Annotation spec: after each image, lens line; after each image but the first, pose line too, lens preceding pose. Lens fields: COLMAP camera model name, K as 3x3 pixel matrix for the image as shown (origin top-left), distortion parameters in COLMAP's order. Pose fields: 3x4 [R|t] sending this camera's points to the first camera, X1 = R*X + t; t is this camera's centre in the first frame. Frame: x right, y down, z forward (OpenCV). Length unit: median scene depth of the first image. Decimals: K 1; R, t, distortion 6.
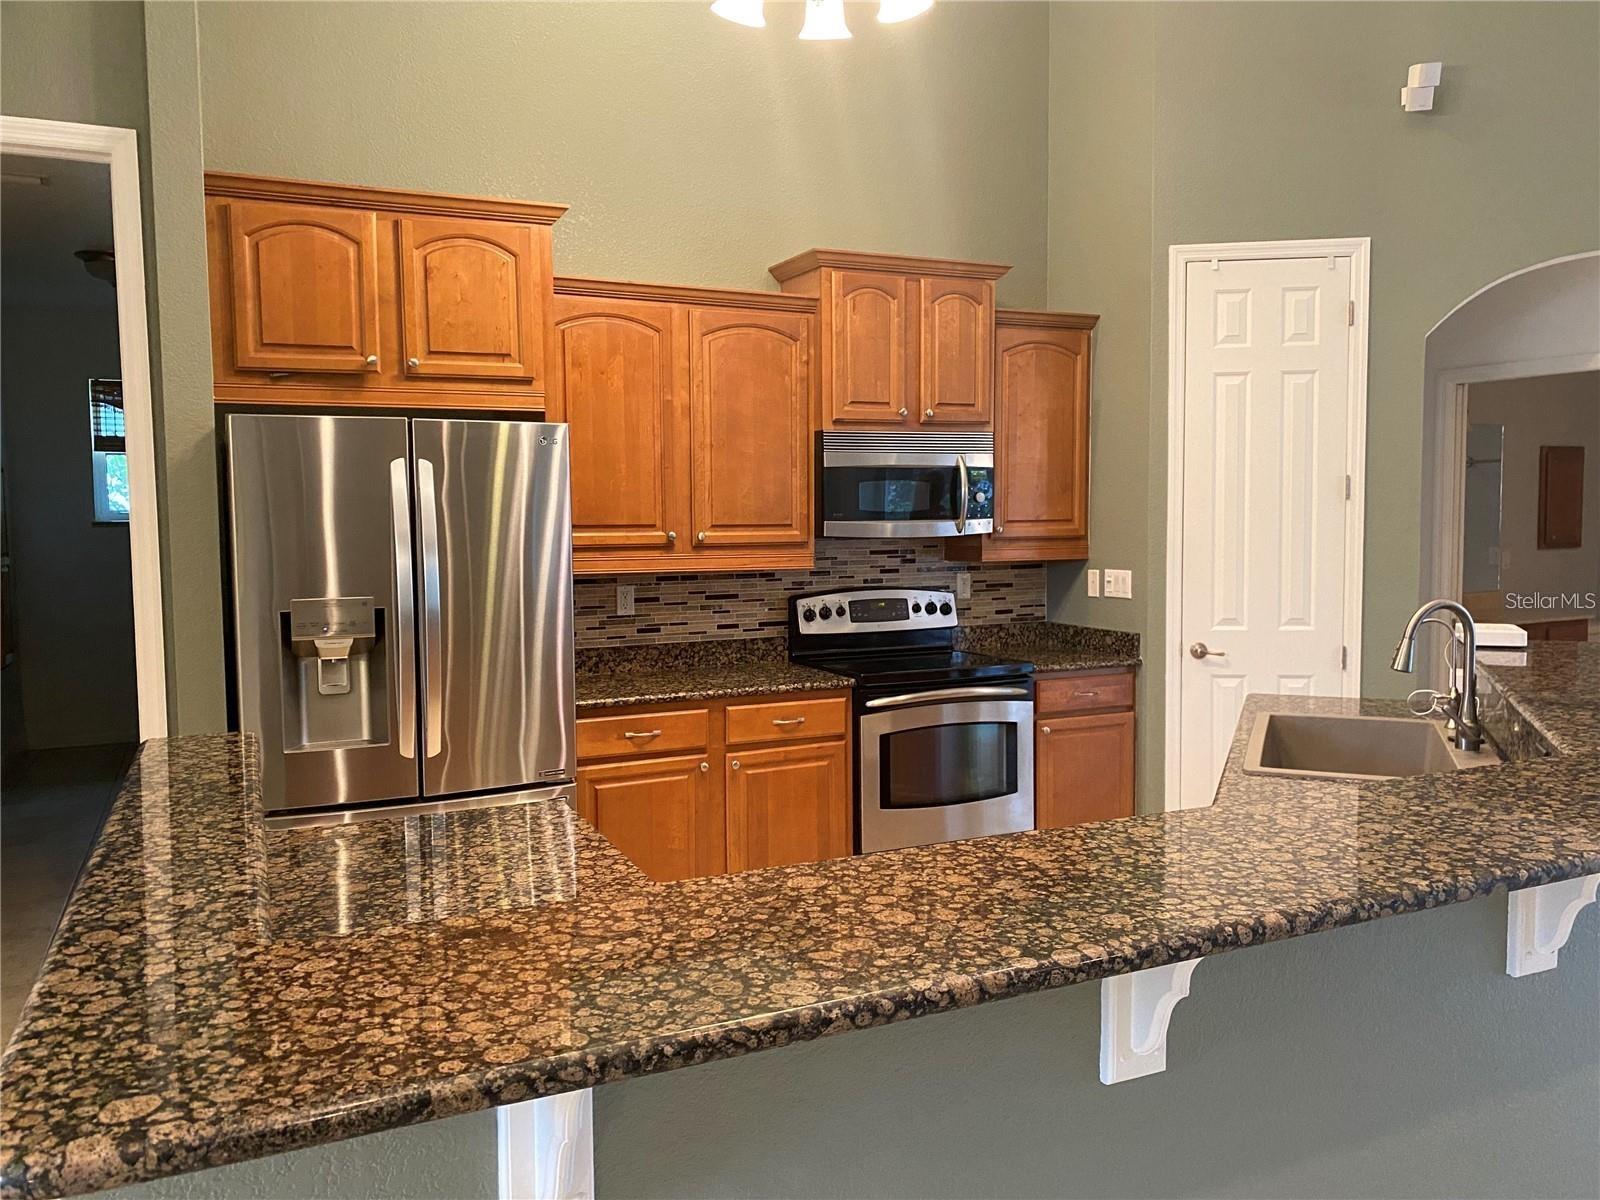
lens RADIAL K [[1232.8, 0, 814.7], [0, 1232.8, 602.6], [0, 0, 1]] dist [0.024818, -0.010218]
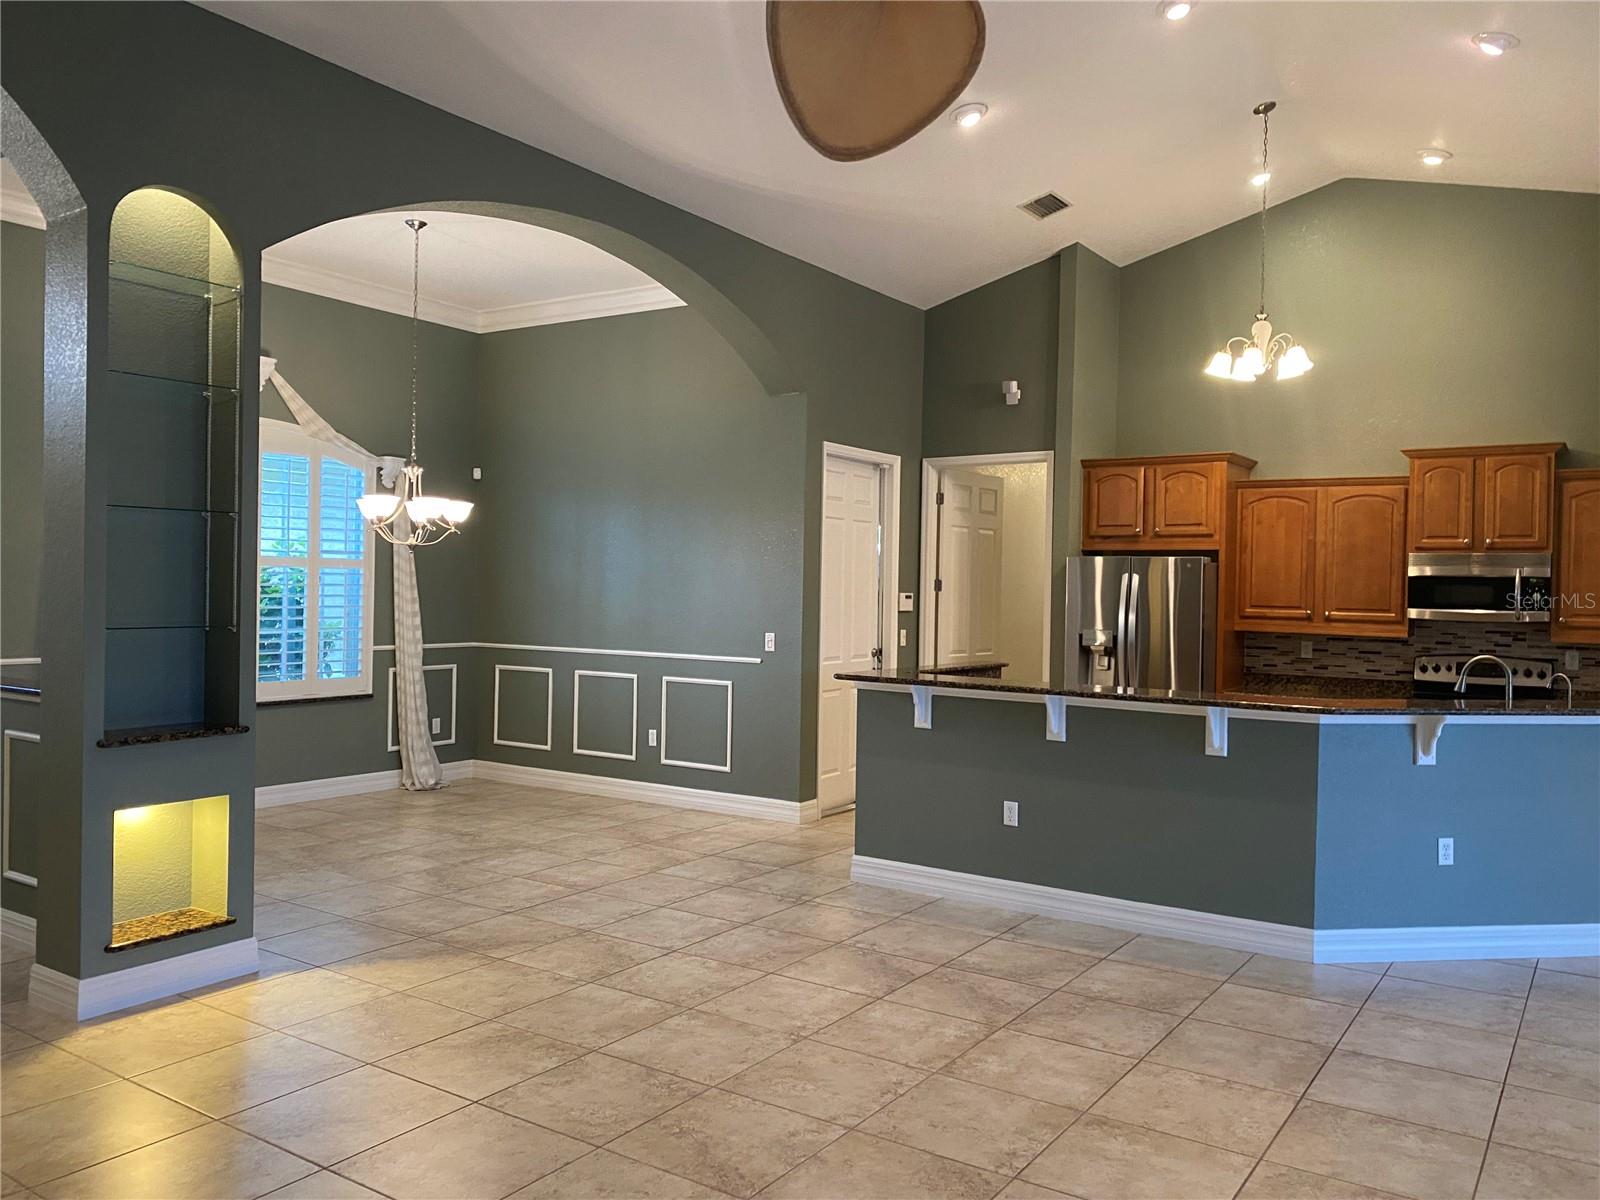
lens RADIAL K [[1232.8, 0, 799.1], [0, 1232.8, 598.4], [0, 0, 1]] dist [0.024818, -0.010218]
pose [[0.506286, 0.027164, -0.861937, 1.014834], [-0.088795, 0.995833, -0.020772, 0.026782], [0.857782, 0.087052, 0.506589, -0.539784]]
